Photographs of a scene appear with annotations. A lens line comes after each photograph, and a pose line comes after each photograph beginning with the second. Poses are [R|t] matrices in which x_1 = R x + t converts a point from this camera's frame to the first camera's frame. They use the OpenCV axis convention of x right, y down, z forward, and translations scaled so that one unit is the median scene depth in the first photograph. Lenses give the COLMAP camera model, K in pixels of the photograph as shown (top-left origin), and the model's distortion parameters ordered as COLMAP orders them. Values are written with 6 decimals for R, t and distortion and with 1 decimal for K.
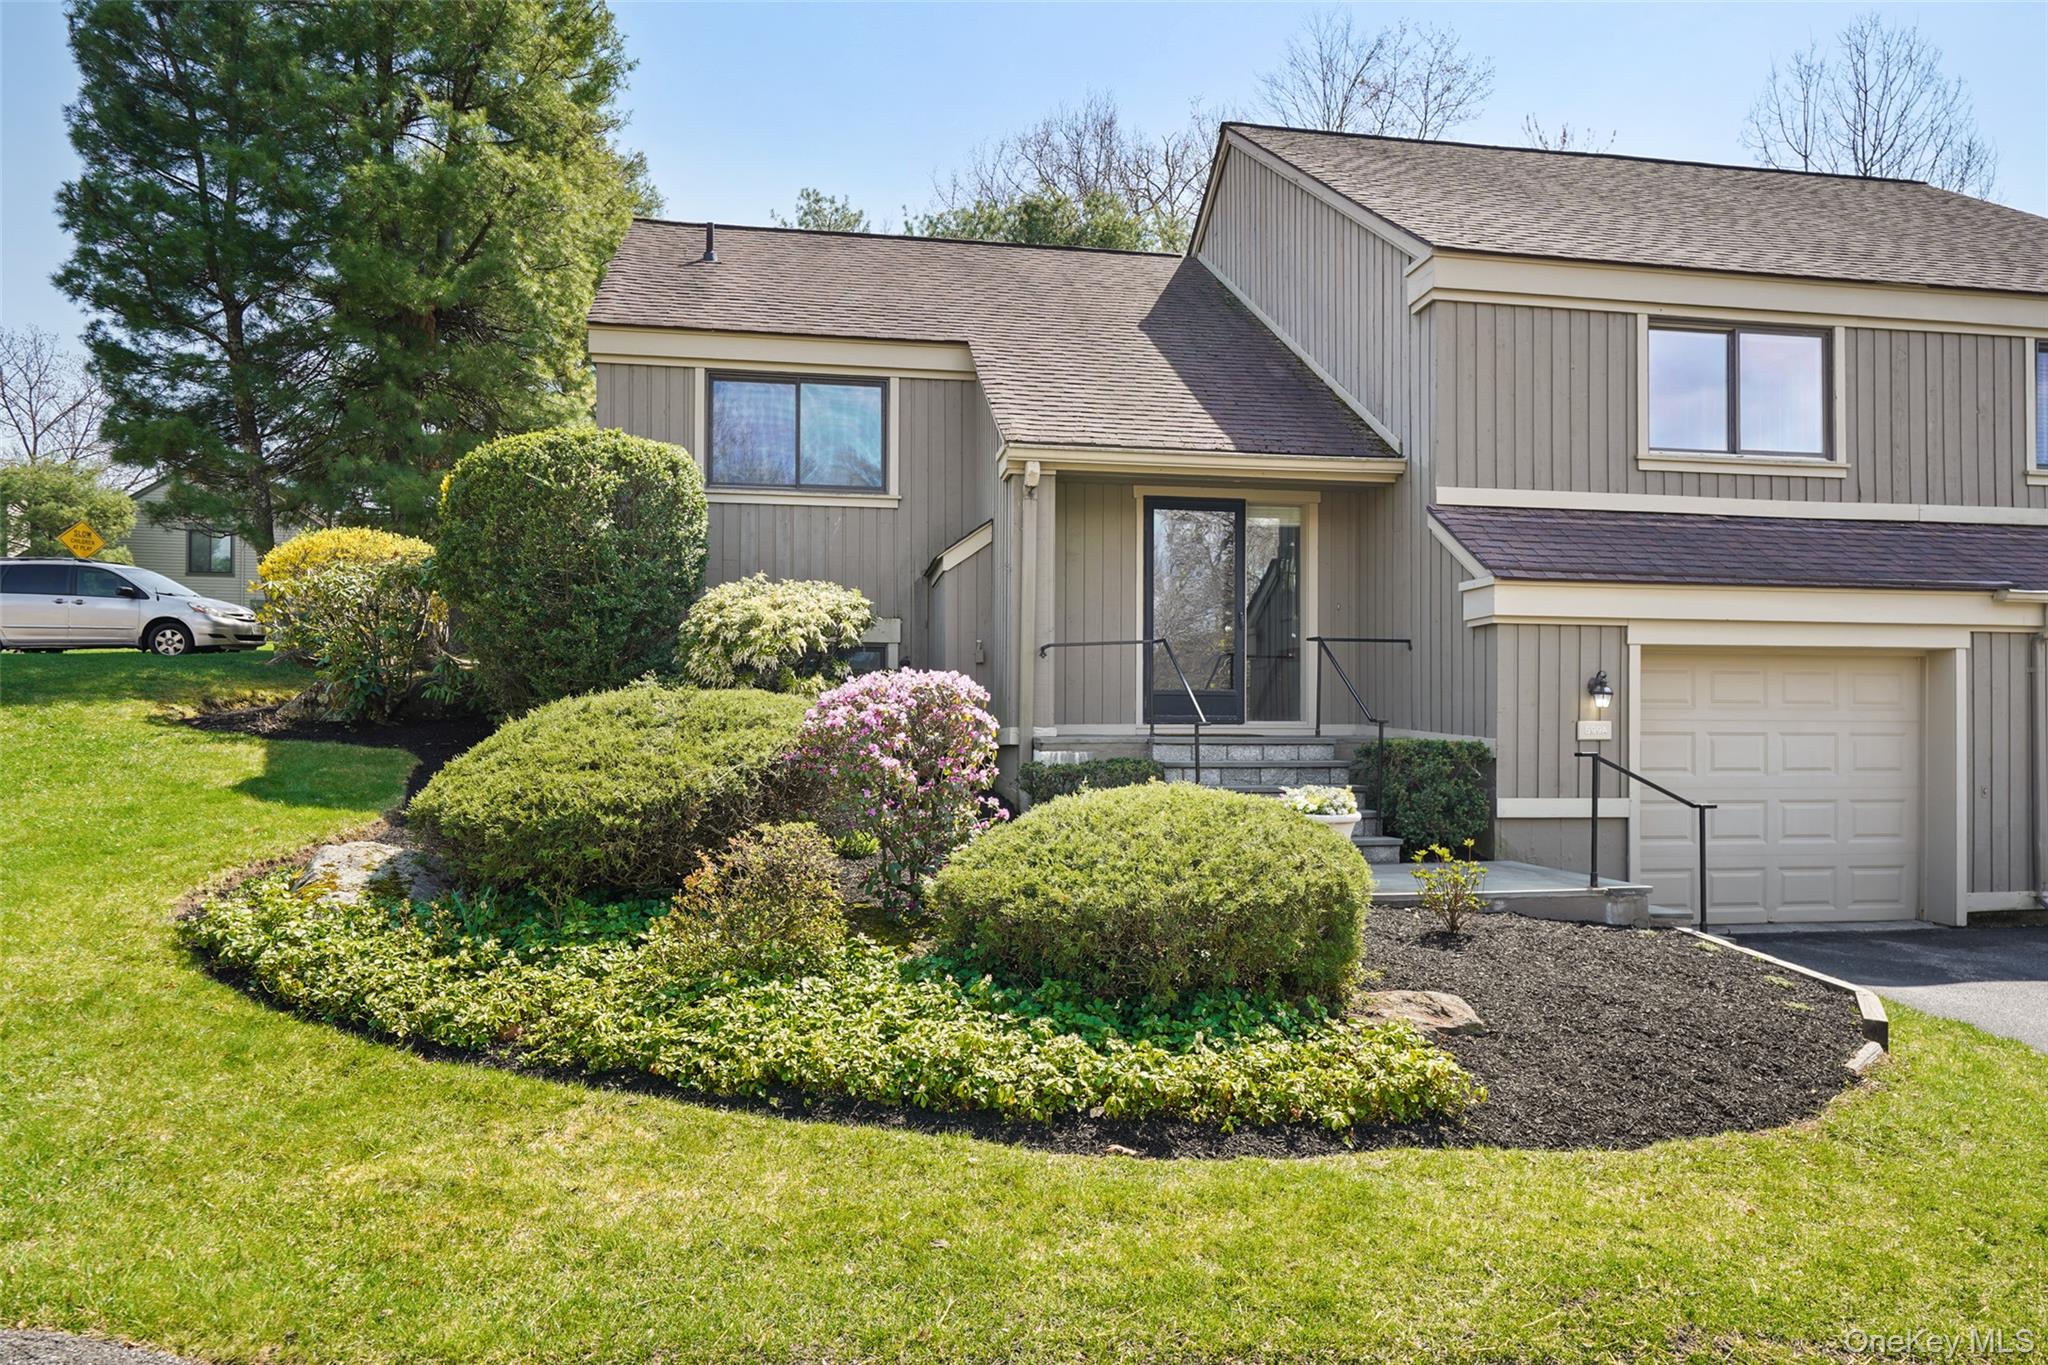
lens RADIAL K [[1166.0, 0, 1014.5], [0, 1166.0, 698.2], [0, 0, 1]] dist [-0.001729, -0.001836]
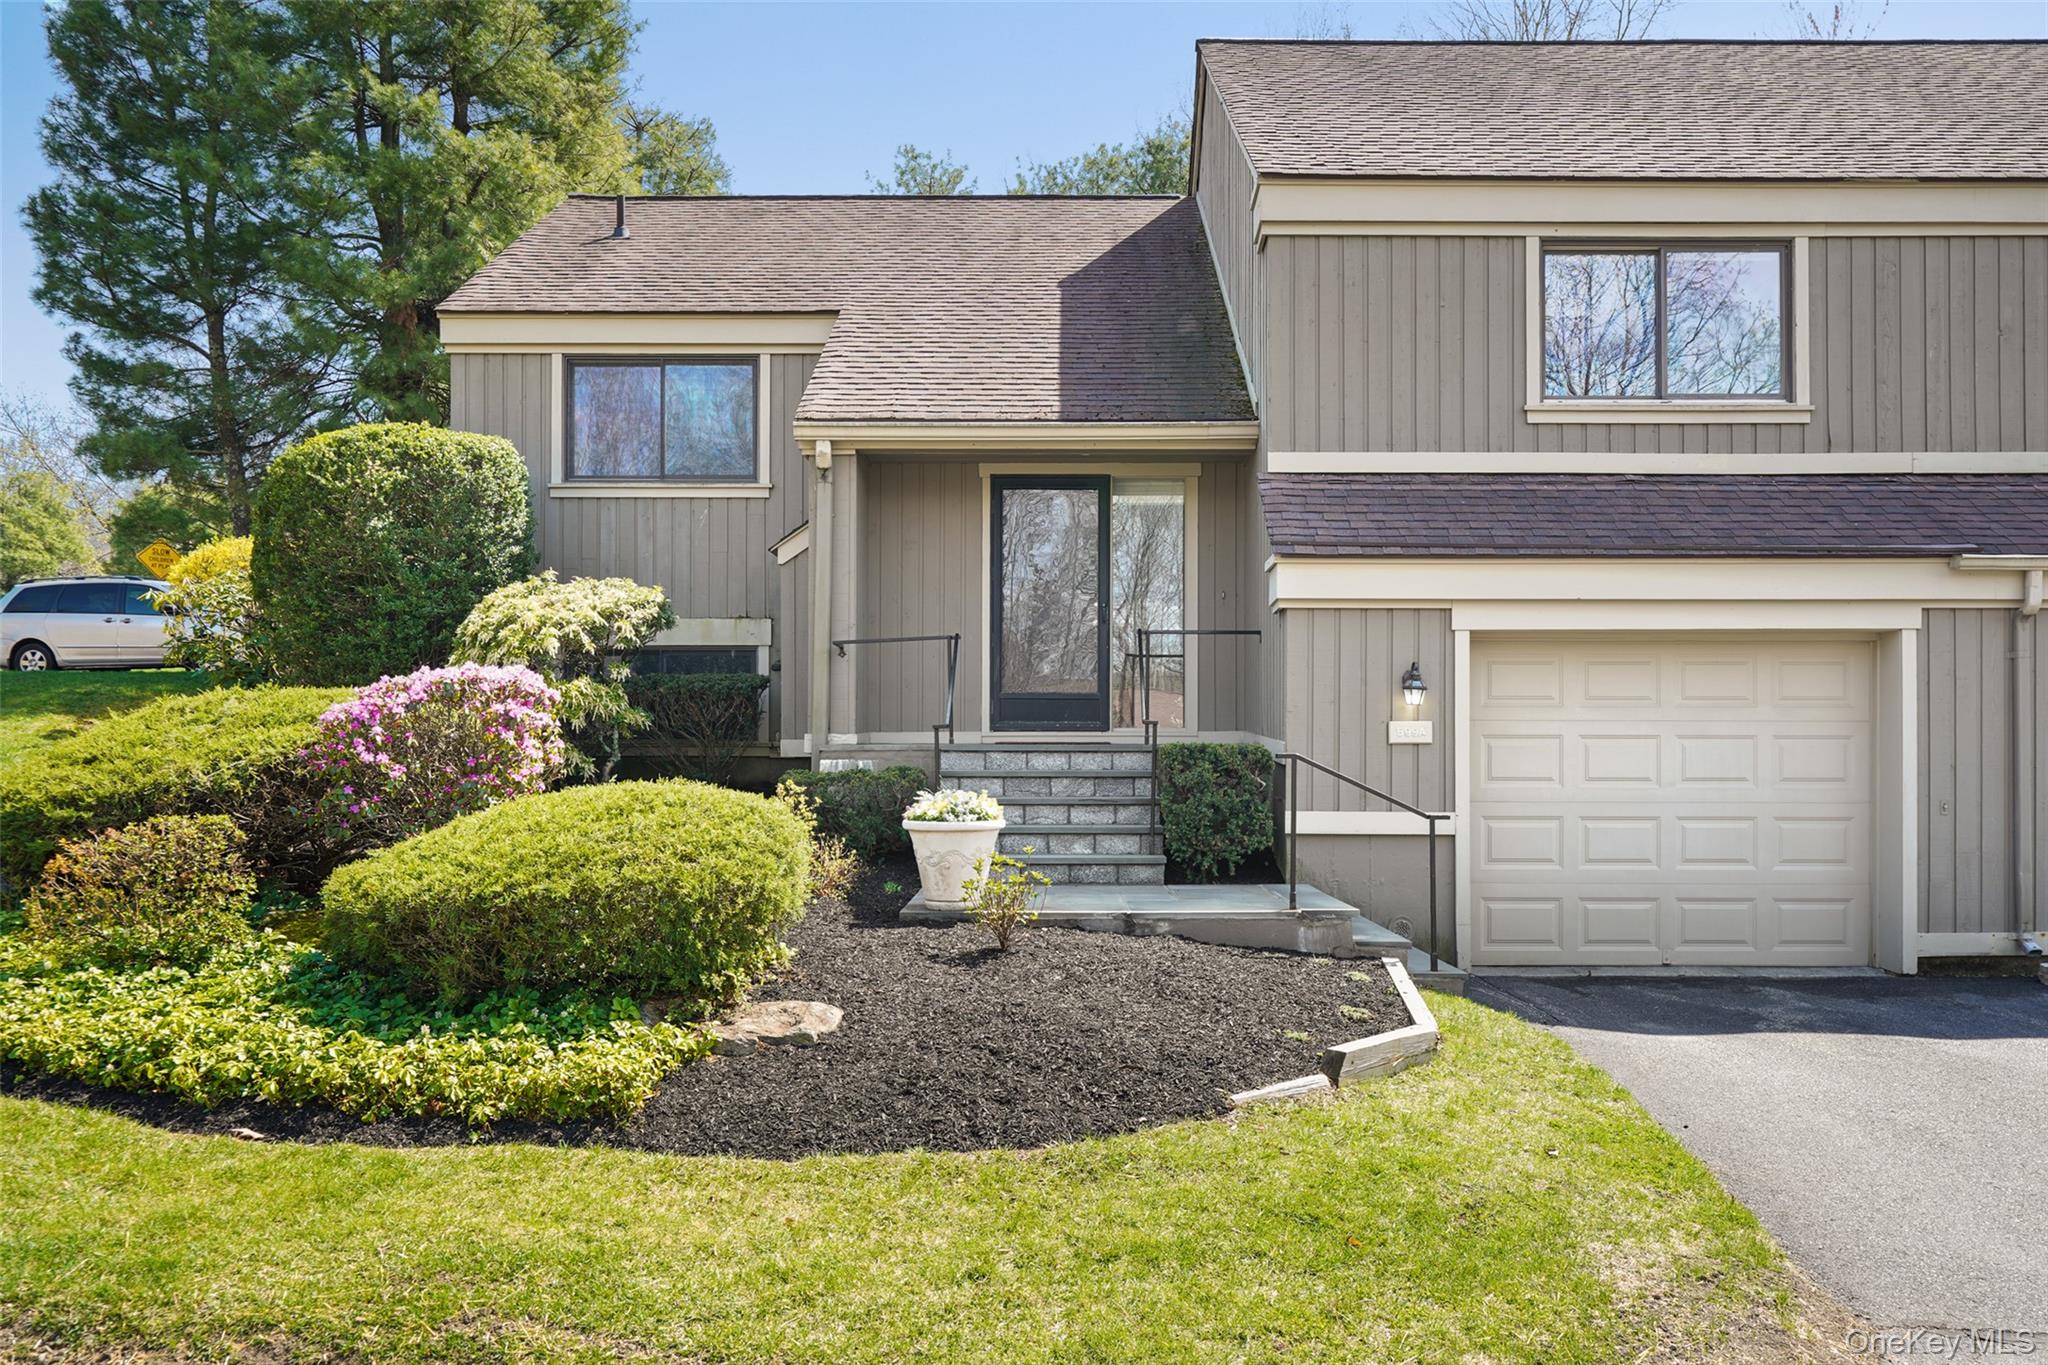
lens RADIAL K [[1345.8, 0, 1052.6], [0, 1345.8, 723.6], [0, 0, 1]] dist [-0.001182, 0.000884]
pose [[0.988546, -0.005831, -0.150810, 0.347863], [0.006320, 0.999976, 0.002764, 0.015253], [0.150790, -0.003686, 0.988559, -0.008894]]
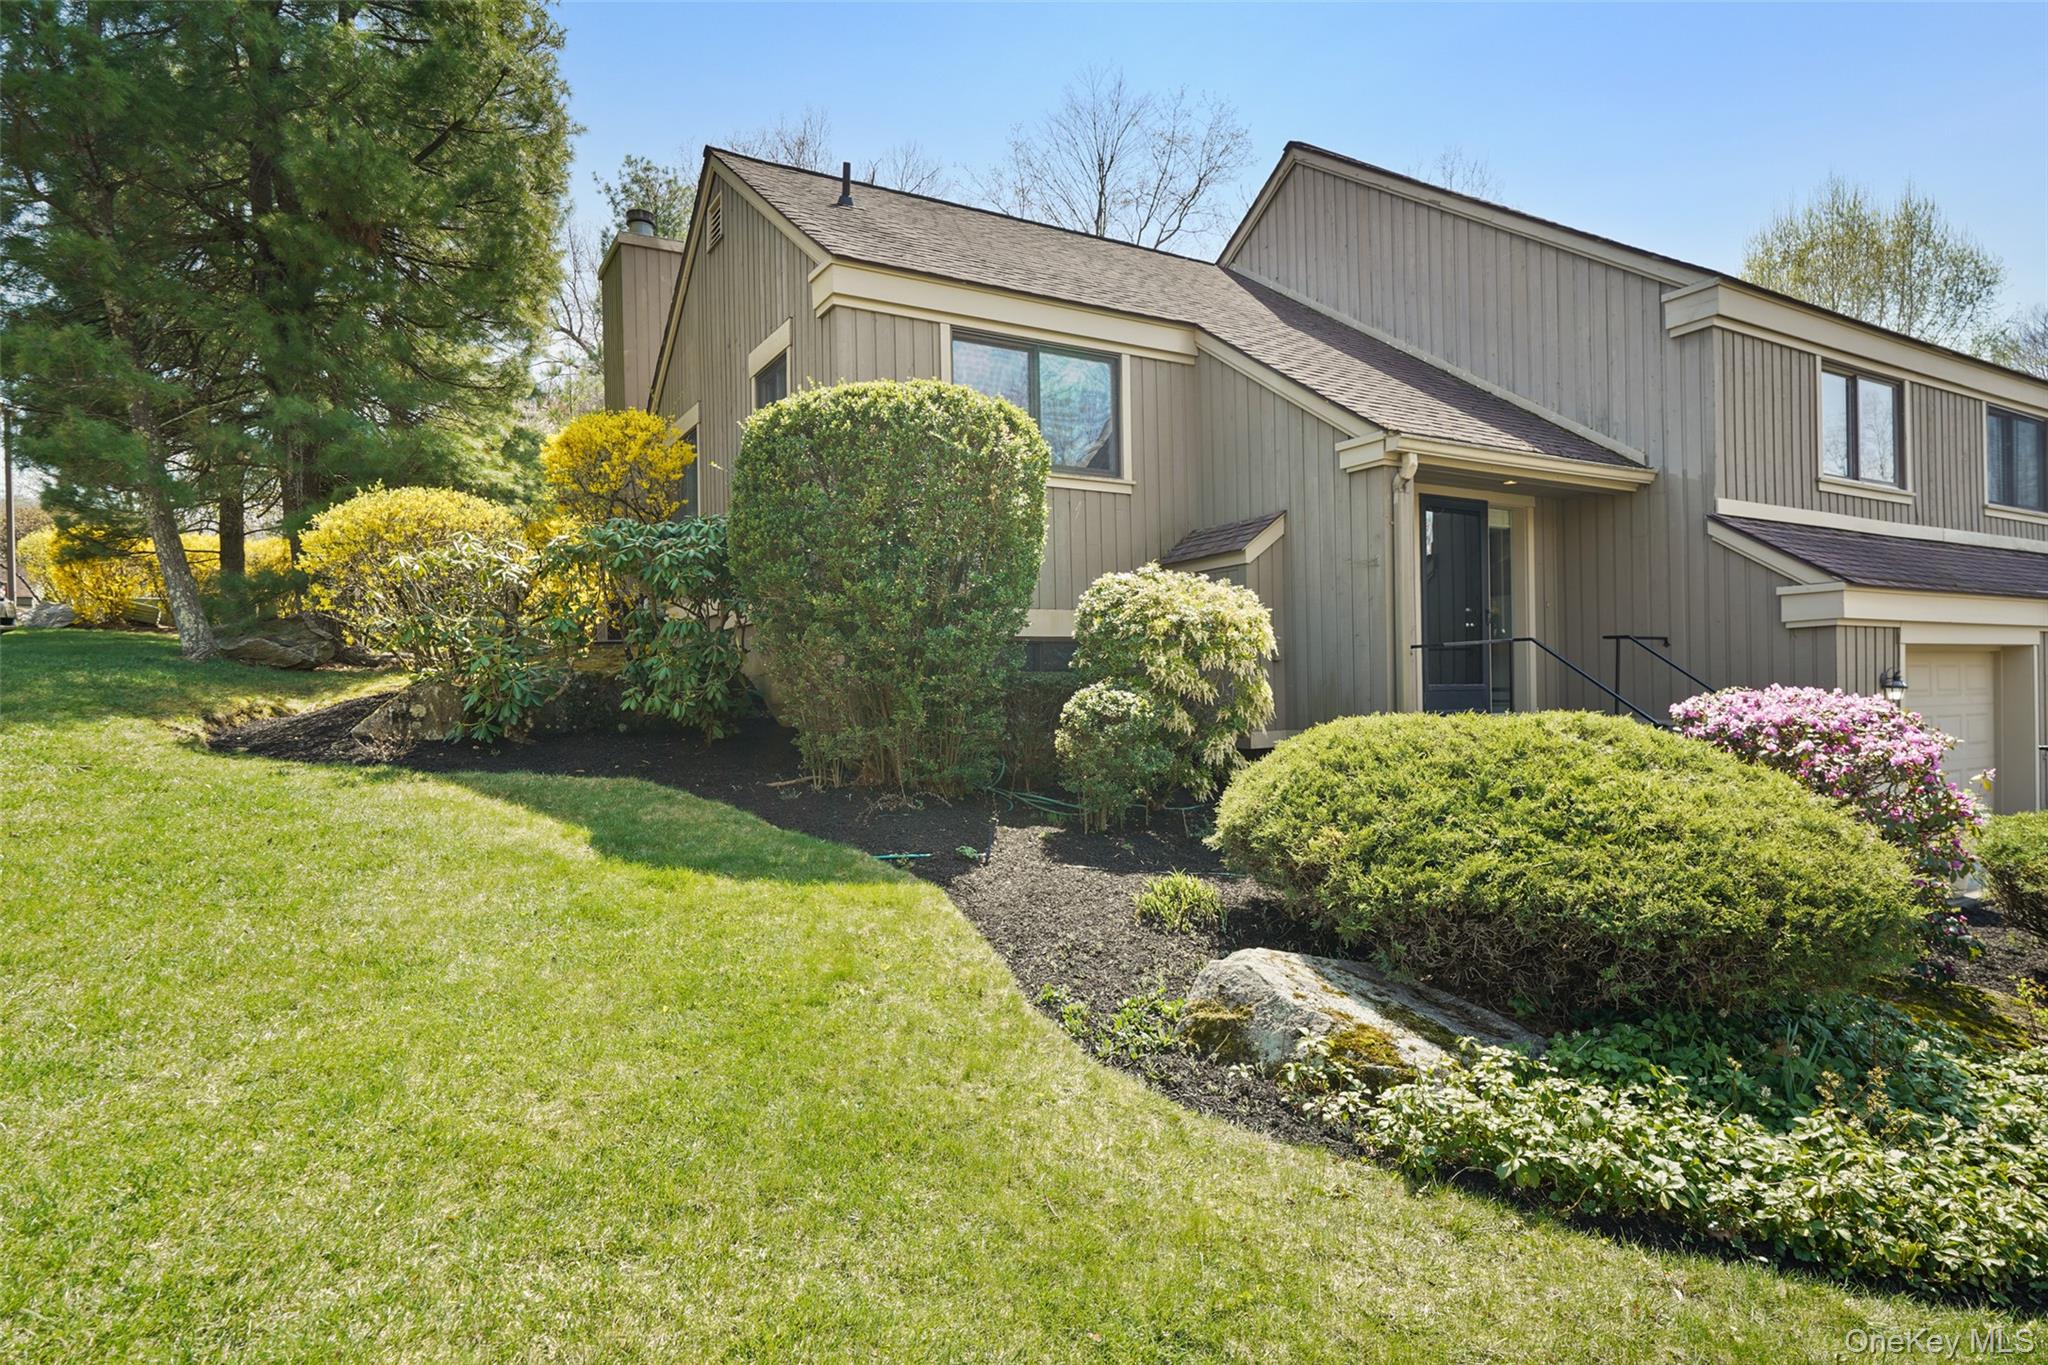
lens RADIAL K [[1021.6, 0, 976.2], [0, 1021.6, 678.1], [0, 0, 1]] dist [-0.001219, 0.000405]
pose [[0.945079, -0.014563, 0.326517, -0.597761], [0.011225, 0.999864, 0.012104, -0.031801], [-0.326649, -0.007774, 0.945114, 0.318486]]
